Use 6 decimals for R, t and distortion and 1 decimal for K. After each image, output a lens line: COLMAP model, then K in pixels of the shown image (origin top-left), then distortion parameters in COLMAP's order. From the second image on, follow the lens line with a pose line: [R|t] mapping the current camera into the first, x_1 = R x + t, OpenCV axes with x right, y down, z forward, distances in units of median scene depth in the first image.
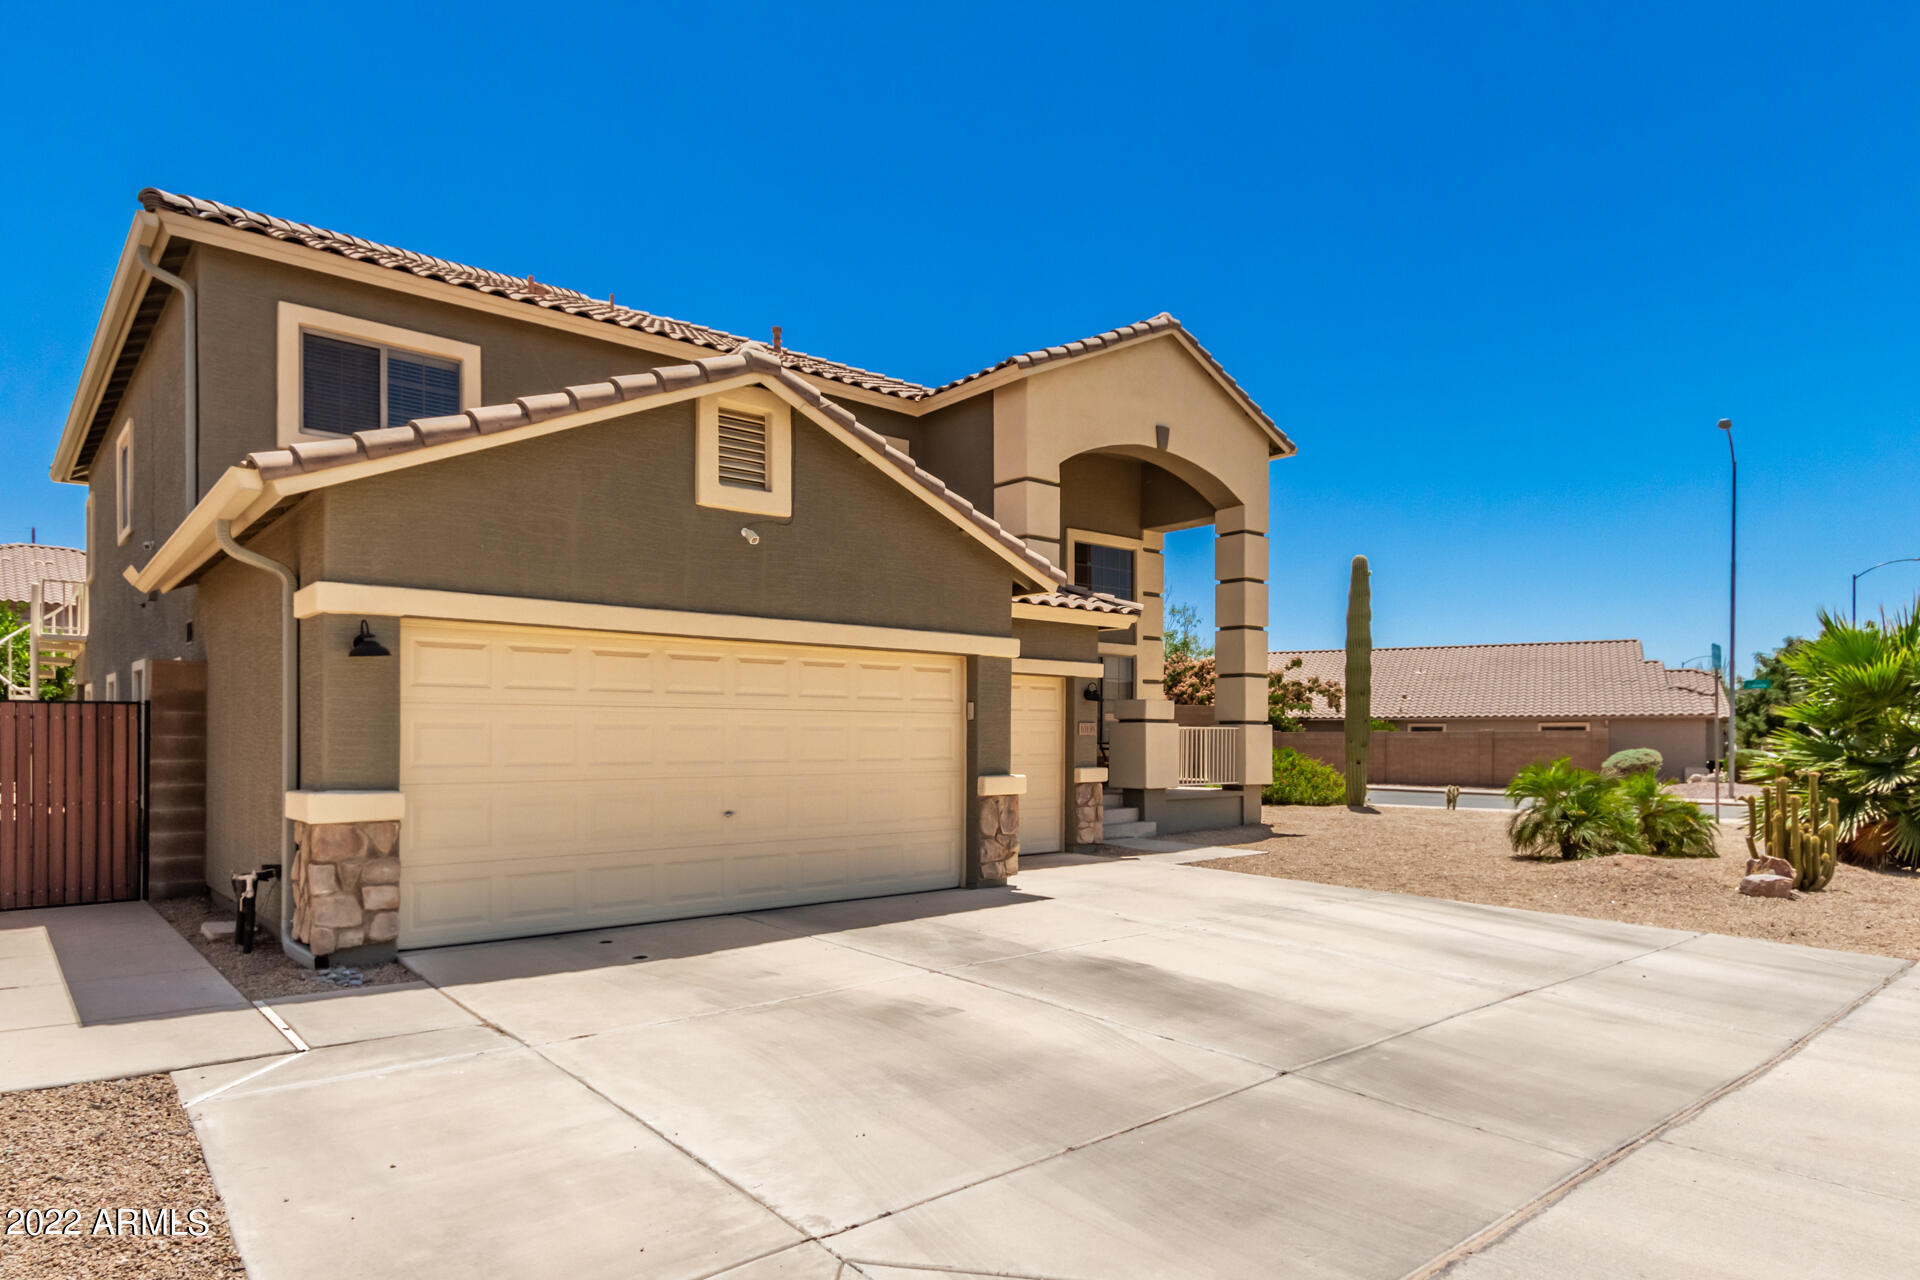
lens RADIAL K [[1137.5, 0, 957.6], [0, 1137.5, 750.0], [0, 0, 1]] dist [0.001580, 0.001533]
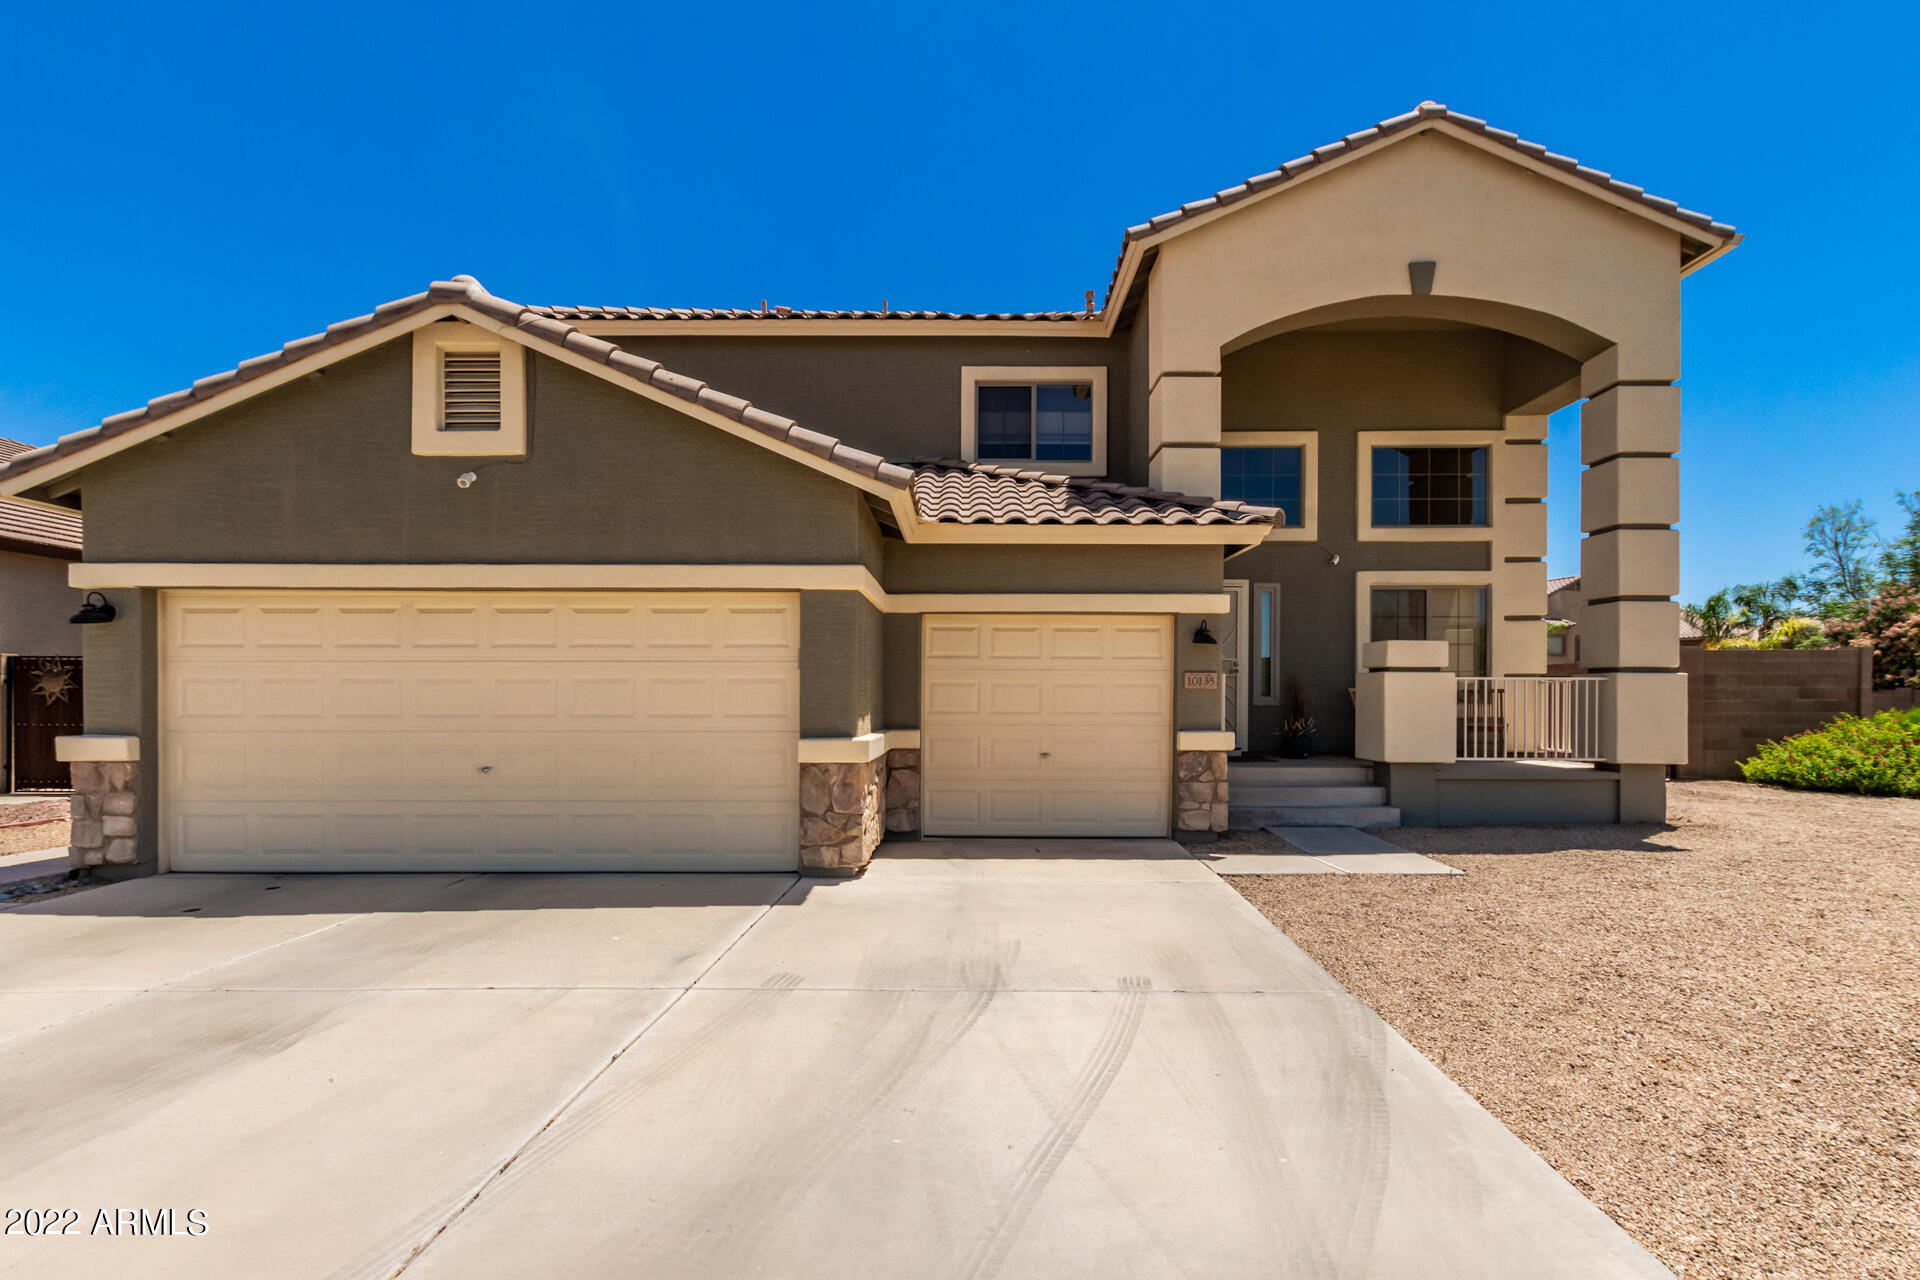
lens RADIAL K [[898.1, 0, 956.3], [0, 898.1, 700.2], [0, 0, 1]] dist [0.002997, -0.000232]
pose [[0.753325, 0.002991, -0.657641, 0.443968], [-0.007085, 0.999969, -0.003567, -0.002353], [0.657610, 0.007347, 0.753323, 0.501119]]
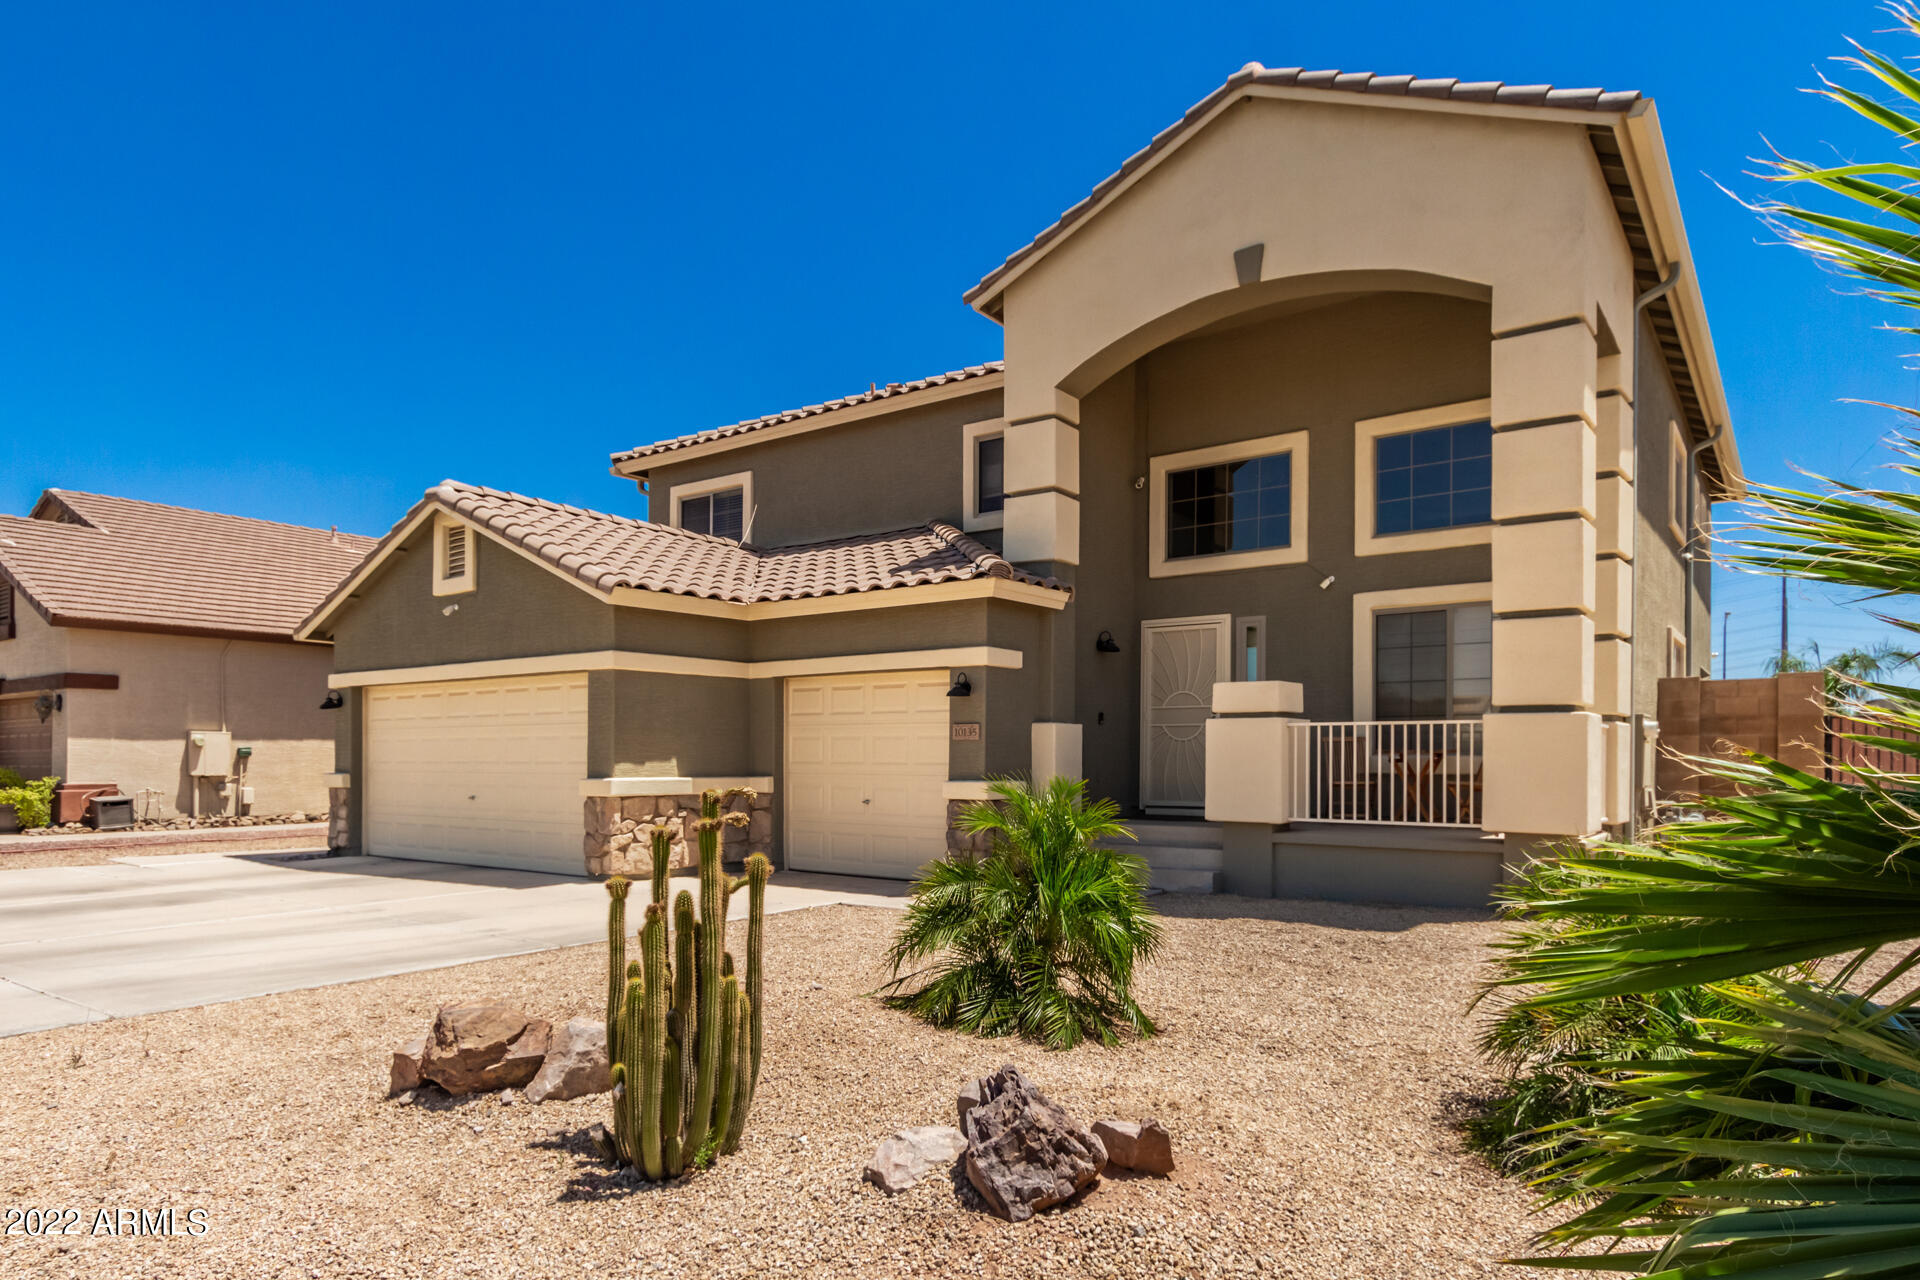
lens RADIAL K [[1137.5, 0, 957.6], [0, 1137.5, 750.0], [0, 0, 1]] dist [0.001580, 0.001533]
pose [[0.223712, -0.007557, -0.974626, 1.005691], [-0.009610, 0.999904, -0.009959, 0.002383], [0.974608, 0.011594, 0.223618, 0.937720]]
